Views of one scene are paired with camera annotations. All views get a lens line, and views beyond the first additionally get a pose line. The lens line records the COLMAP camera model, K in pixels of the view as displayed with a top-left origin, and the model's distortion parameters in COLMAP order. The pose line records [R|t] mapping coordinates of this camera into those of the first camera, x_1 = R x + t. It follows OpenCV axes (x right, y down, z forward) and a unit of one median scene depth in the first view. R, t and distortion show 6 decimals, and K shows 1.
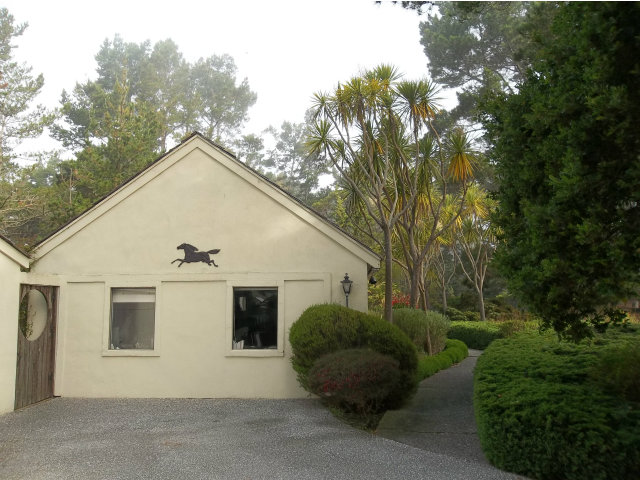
lens RADIAL K [[523.2, 0, 323.9], [0, 523.2, 242.8], [0, 0, 1]] dist [-0.004470, 0.020406]
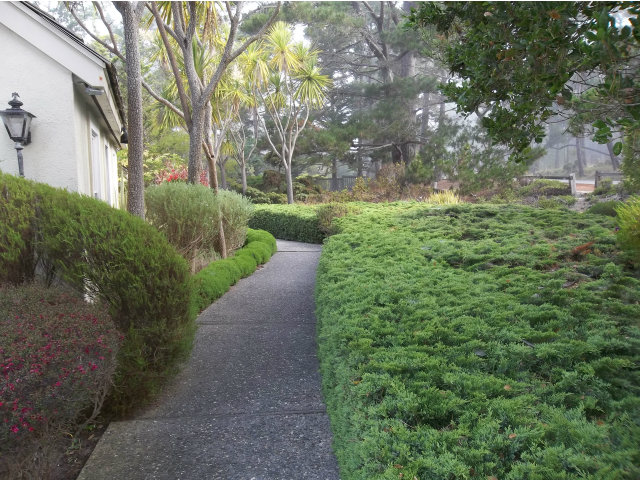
lens RADIAL K [[523.2, 0, 323.9], [0, 523.2, 242.8], [0, 0, 1]] dist [-0.004470, 0.020406]
pose [[0.929570, -0.037901, 0.366693, 0.059204], [-0.043957, 0.976209, 0.212331, 0.039060], [-0.366017, -0.213495, 0.905788, 0.268617]]
